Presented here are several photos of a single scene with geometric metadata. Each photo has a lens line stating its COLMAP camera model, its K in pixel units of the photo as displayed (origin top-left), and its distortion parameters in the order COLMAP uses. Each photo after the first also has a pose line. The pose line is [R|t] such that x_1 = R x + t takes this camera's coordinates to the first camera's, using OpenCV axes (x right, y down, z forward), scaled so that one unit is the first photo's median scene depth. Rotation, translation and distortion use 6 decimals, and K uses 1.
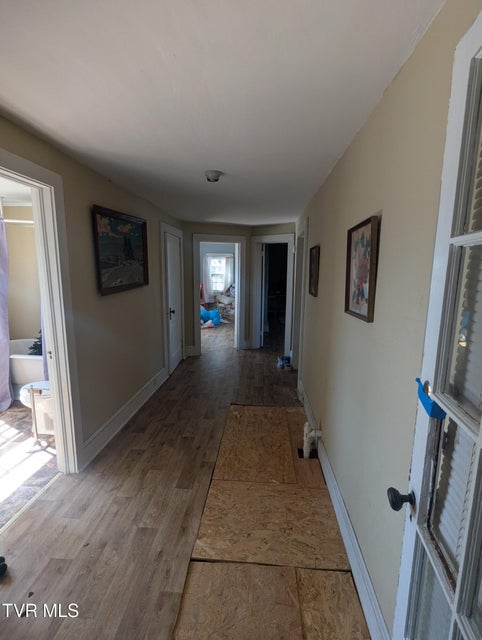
lens RADIAL K [[302.3, 0, 241.0], [0, 302.3, 320.0], [0, 0, 1]] dist [0.002199, 0.000009]
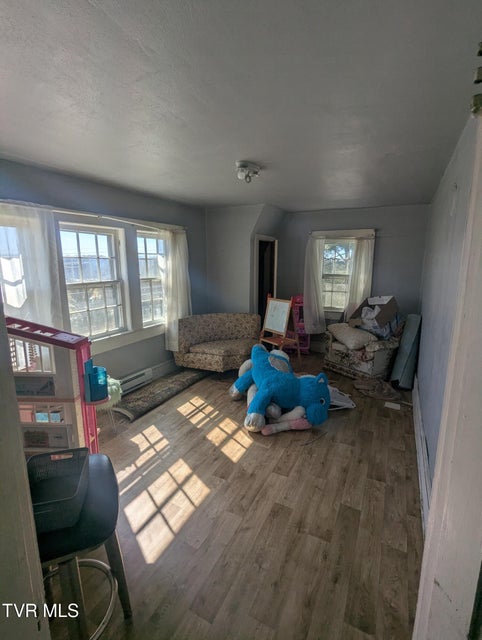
lens RADIAL K [[302.3, 0, 241.0], [0, 302.3, 320.0], [0, 0, 1]] dist [0.002199, 0.000009]
pose [[0.919663, 0.065914, -0.387138, -0.026476], [-0.058749, 0.997812, 0.030327, -0.089199], [0.388290, -0.005147, 0.921523, 0.516362]]
